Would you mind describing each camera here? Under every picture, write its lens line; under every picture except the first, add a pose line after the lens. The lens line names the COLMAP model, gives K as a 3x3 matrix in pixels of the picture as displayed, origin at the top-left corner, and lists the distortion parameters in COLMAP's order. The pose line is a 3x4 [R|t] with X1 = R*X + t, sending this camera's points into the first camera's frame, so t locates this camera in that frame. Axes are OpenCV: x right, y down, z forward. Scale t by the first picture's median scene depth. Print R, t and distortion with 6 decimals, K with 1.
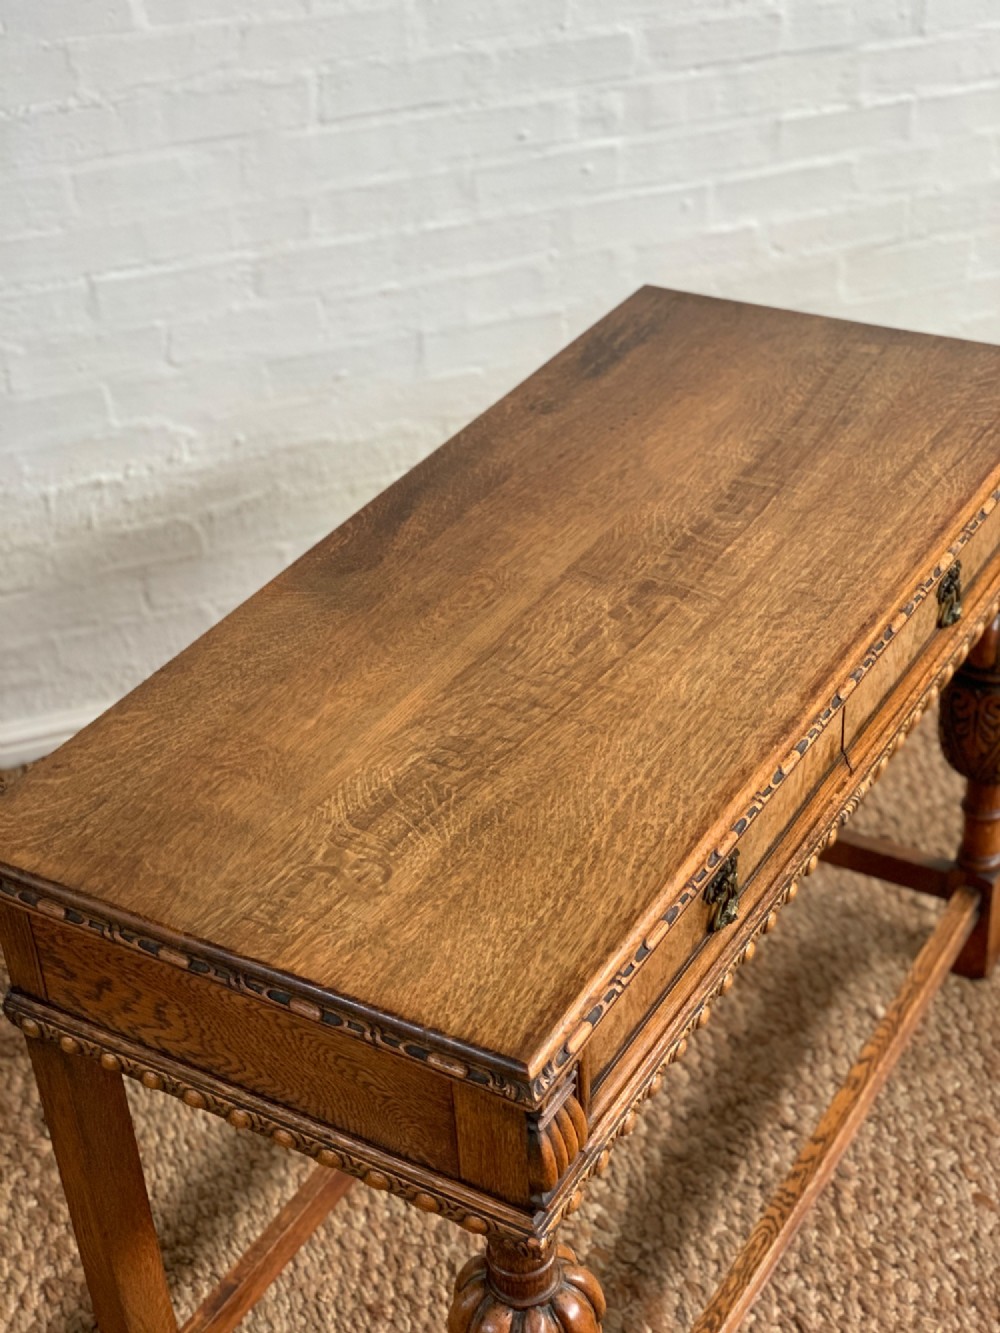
lens RADIAL K [[2018.4, 0, 514.2], [0, 2018.4, 659.1], [0, 0, 1]] dist [0.041248, 0.000000]
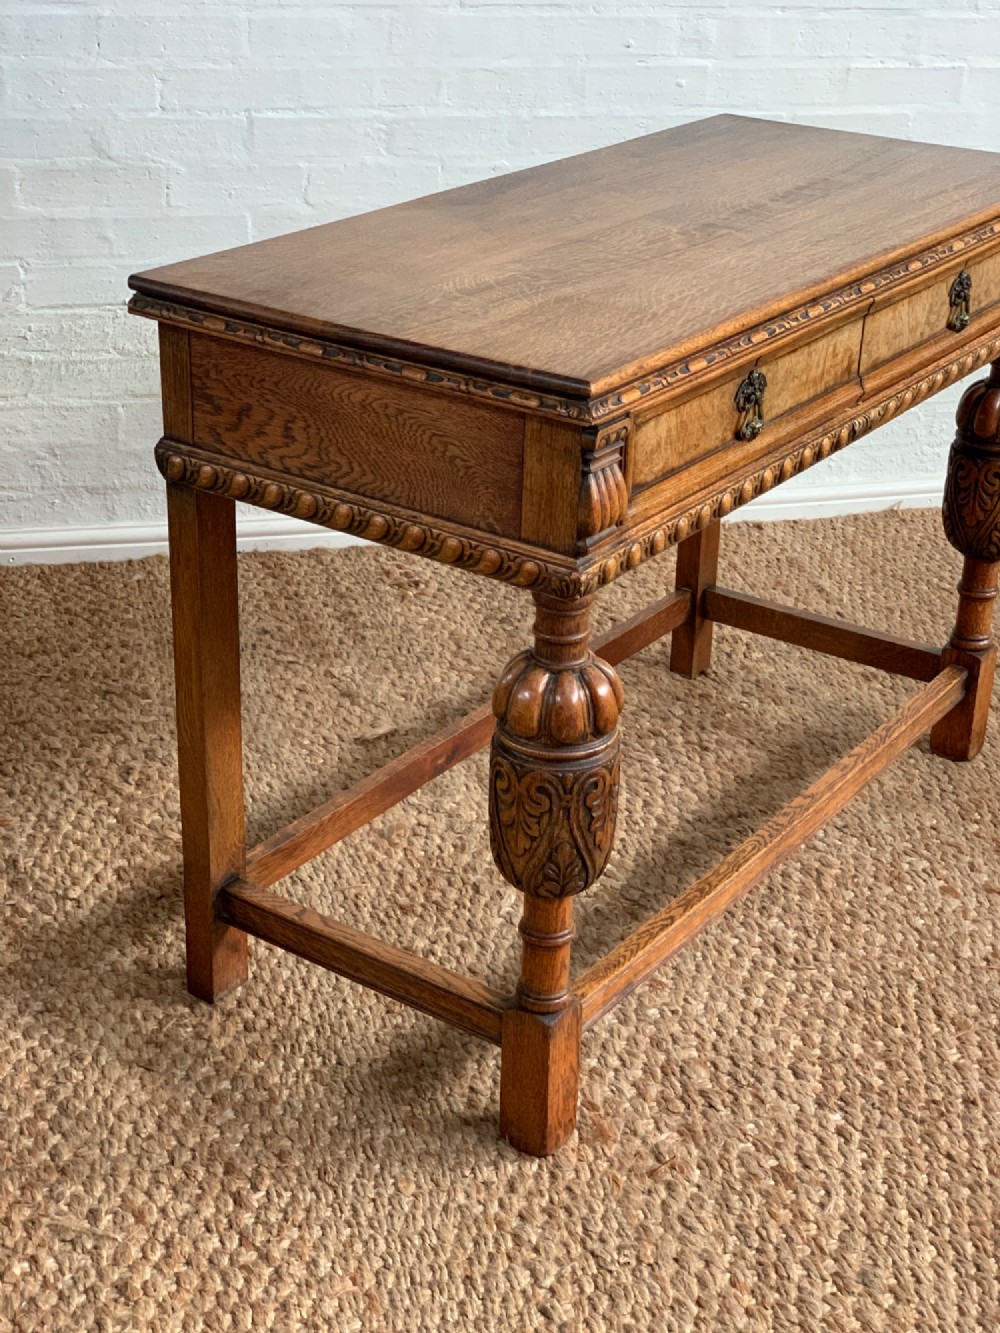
lens RADIAL K [[2018.4, 0, 508.8], [0, 2018.4, 660.1], [0, 0, 1]] dist [0.041248, 0.000000]
pose [[0.994186, 0.104193, -0.027165, 0.004550], [-0.106978, 0.984466, -0.139222, 0.303282], [0.012237, 0.141318, 0.989889, -0.127752]]
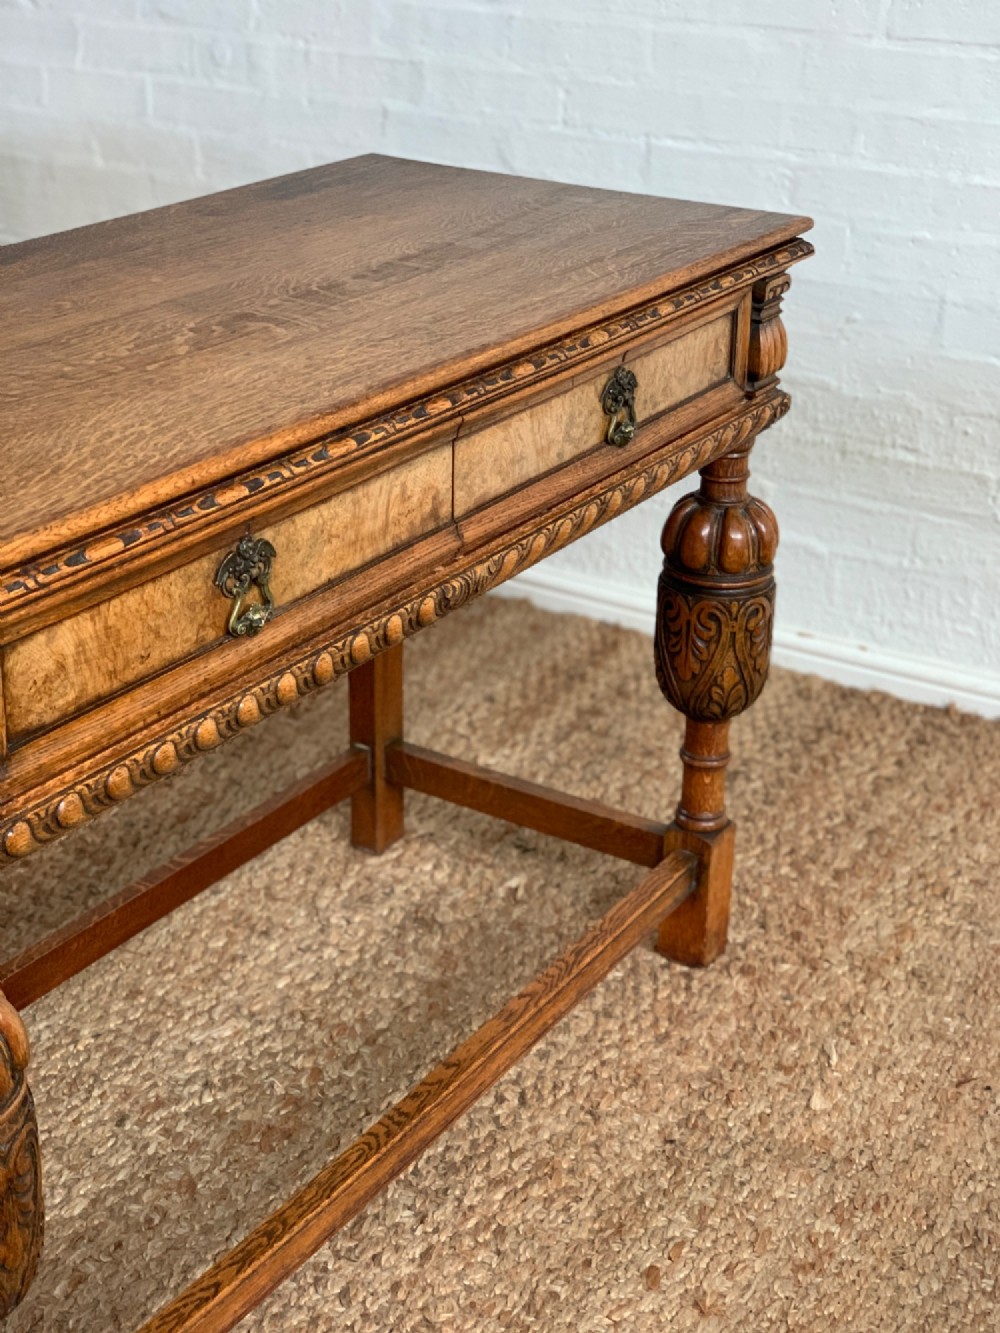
lens RADIAL K [[2018.4, 0, 529.0], [0, 2018.4, 655.9], [0, 0, 1]] dist [0.041248, 0.000000]
pose [[0.996820, 0.078887, 0.011298, 0.142790], [-0.076162, 0.984771, -0.156284, 0.177512], [-0.023455, 0.154927, 0.987647, 0.116095]]
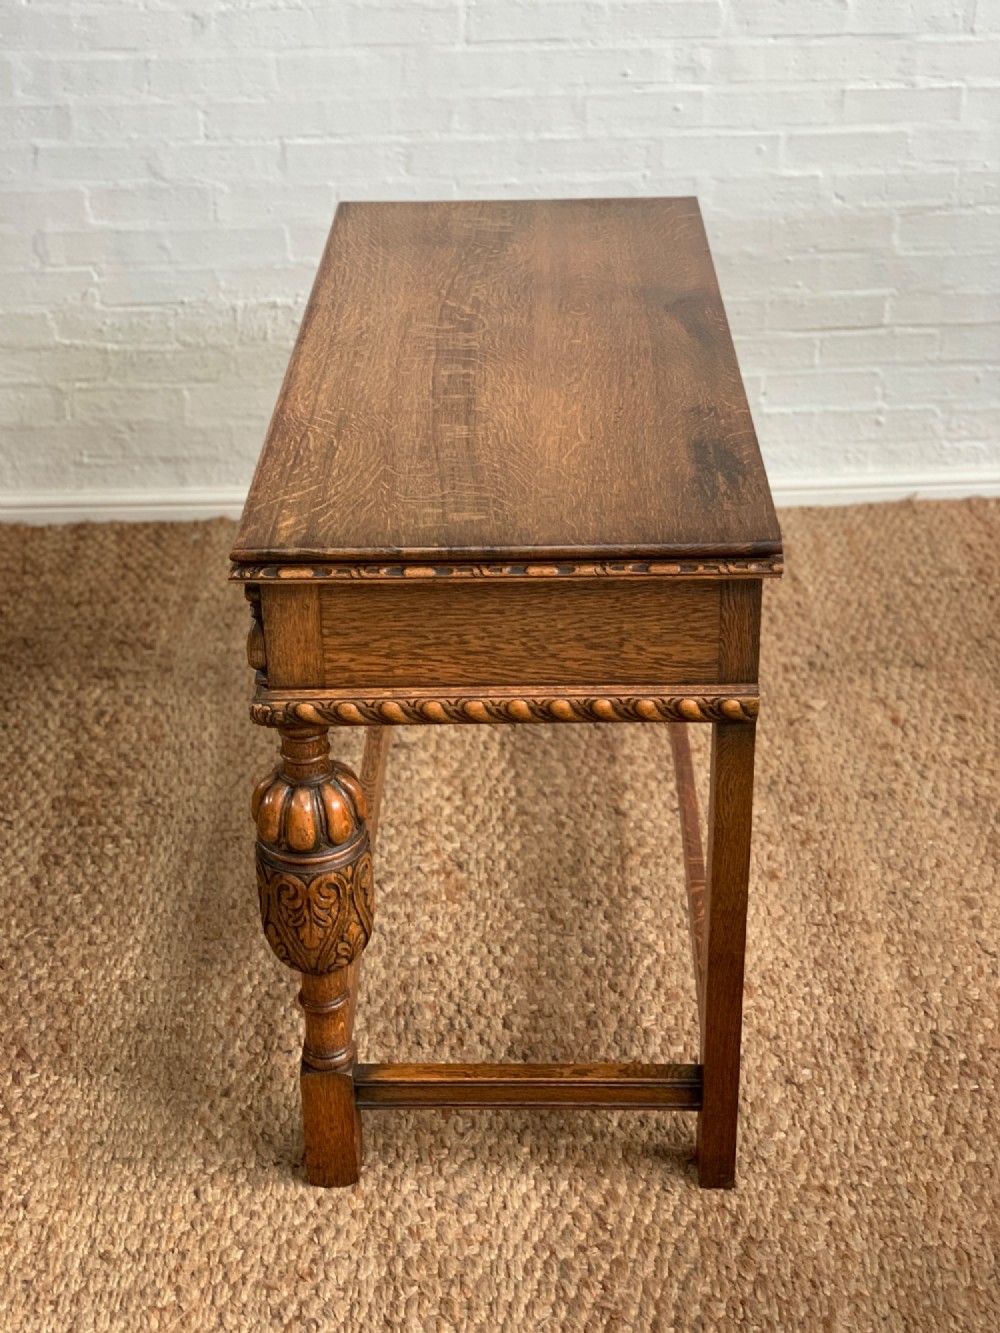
lens RADIAL K [[2018.4, 0, 501.6], [0, 2018.4, 657.4], [0, 0, 1]] dist [0.041248, 0.000000]
pose [[0.952783, 0.168783, -0.252421, 0.363525], [-0.186221, 0.981398, -0.046687, 0.205106], [0.239845, 0.091488, 0.966491, -0.255416]]
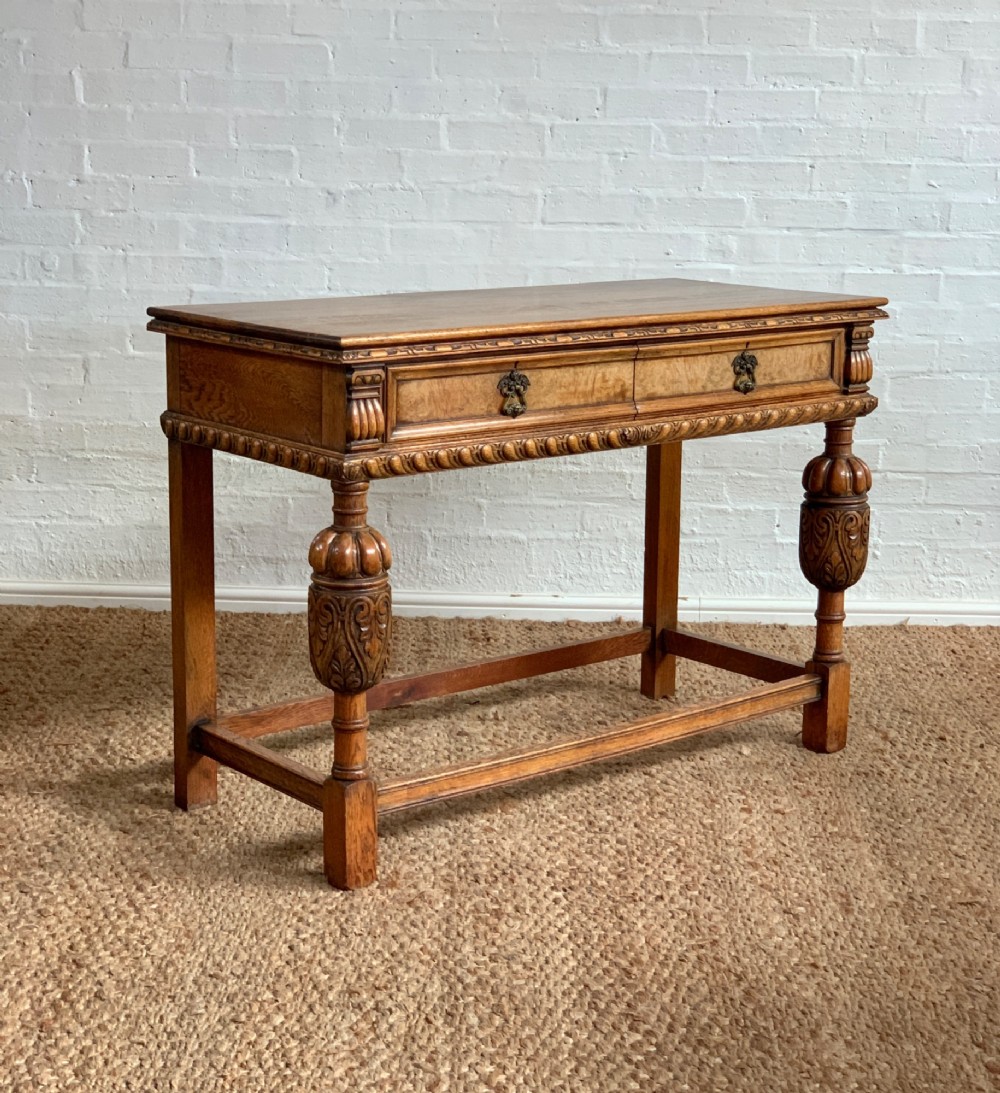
lens RADIAL K [[2011.0, 0, 502.2], [0, 2011.0, 547.9], [0, 0, 1]] dist [0.078288, 0.000000]
pose [[0.941717, 0.134207, -0.308477, 0.464852], [-0.235116, 0.918407, -0.318197, 0.568643], [0.240603, 0.372179, 0.896434, -0.426920]]
